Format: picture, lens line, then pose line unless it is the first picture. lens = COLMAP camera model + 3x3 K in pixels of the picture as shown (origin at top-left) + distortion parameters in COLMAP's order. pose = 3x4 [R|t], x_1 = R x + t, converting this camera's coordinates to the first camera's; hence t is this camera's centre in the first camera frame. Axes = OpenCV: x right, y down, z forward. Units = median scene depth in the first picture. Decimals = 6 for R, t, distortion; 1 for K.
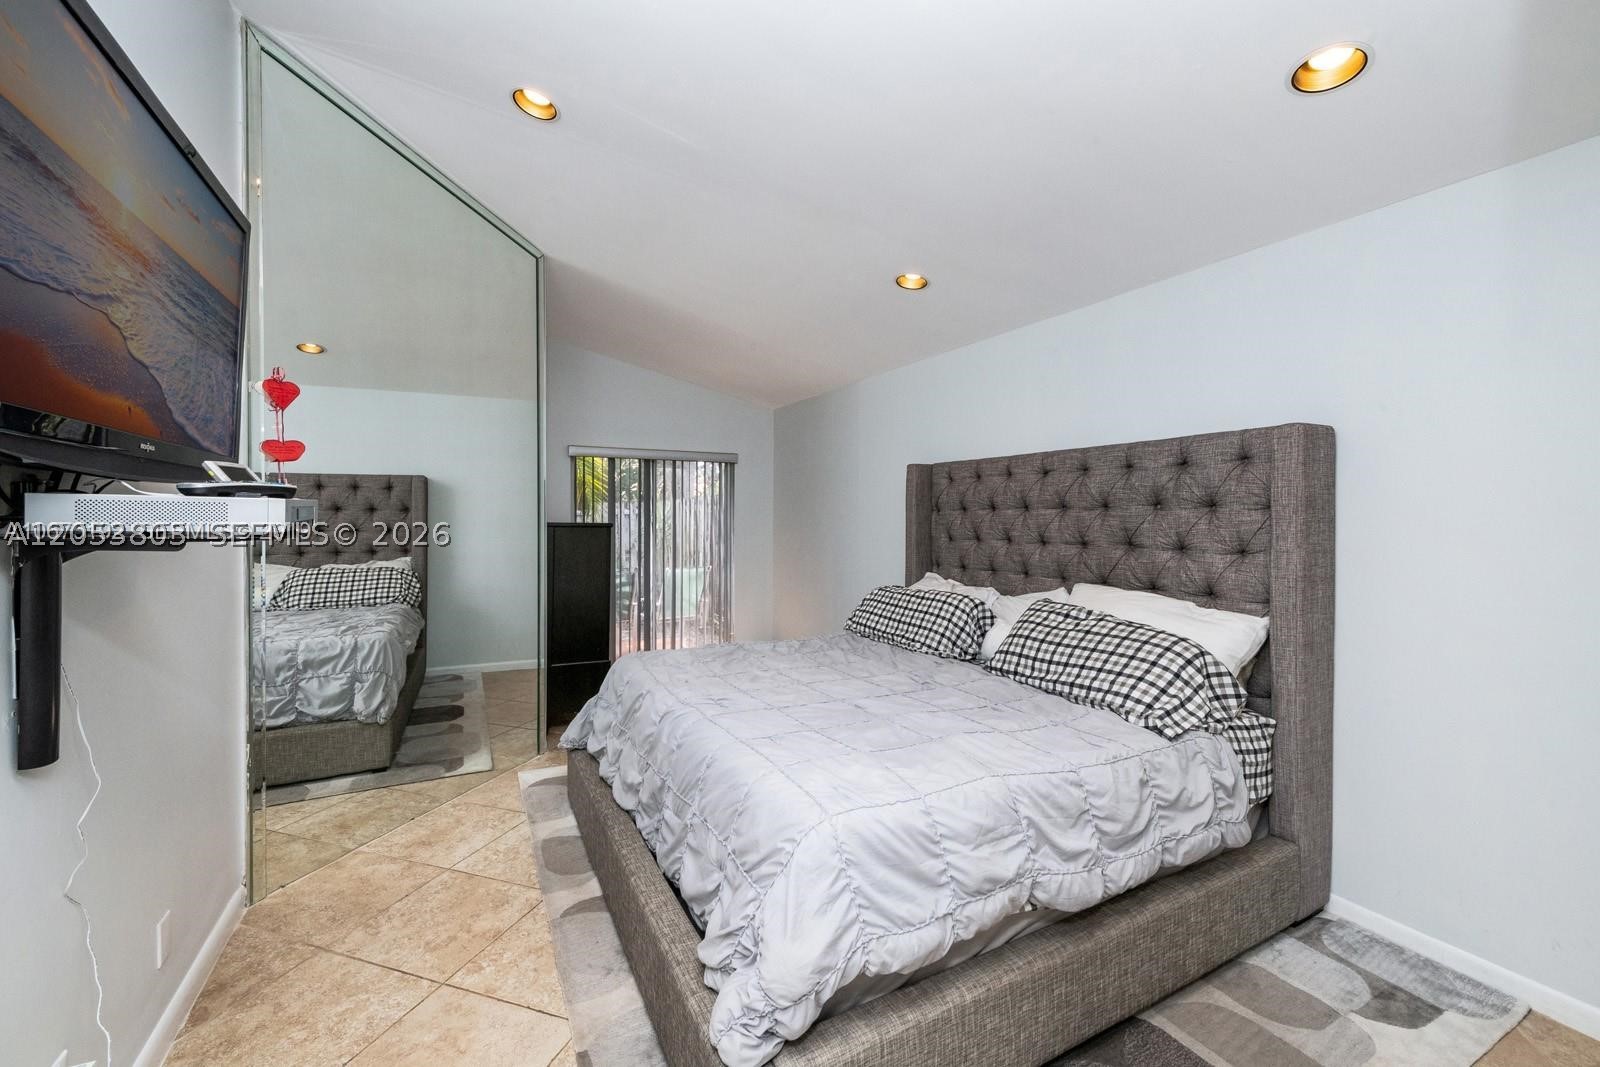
lens RADIAL K [[670.6, 0, 800.0], [0, 670.6, 533.5], [0, 0, 1]] dist [0.012732, -0.000291]
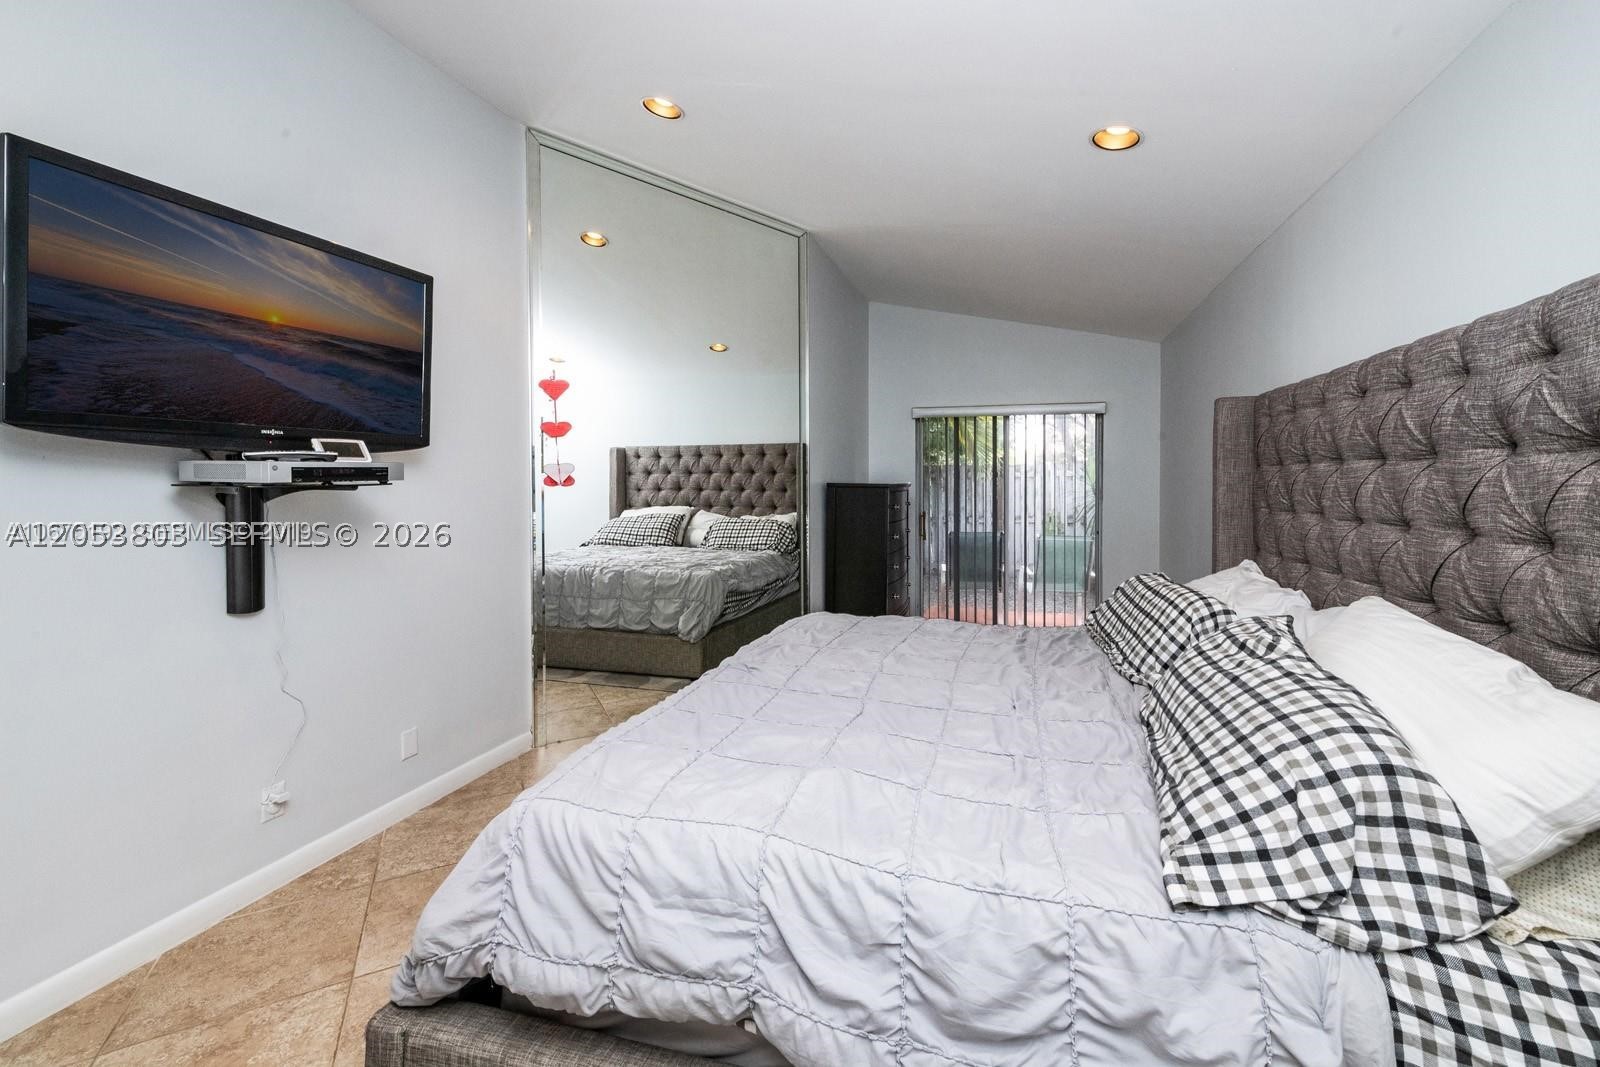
lens RADIAL K [[677.1, 0, 804.3], [0, 677.1, 495.3], [0, 0, 1]] dist [0.008500, -0.000044]
pose [[0.715363, 0.016152, -0.698567, 0.533301], [-0.017336, 0.999835, 0.005366, -0.002070], [0.698538, 0.008272, 0.715525, 0.330066]]
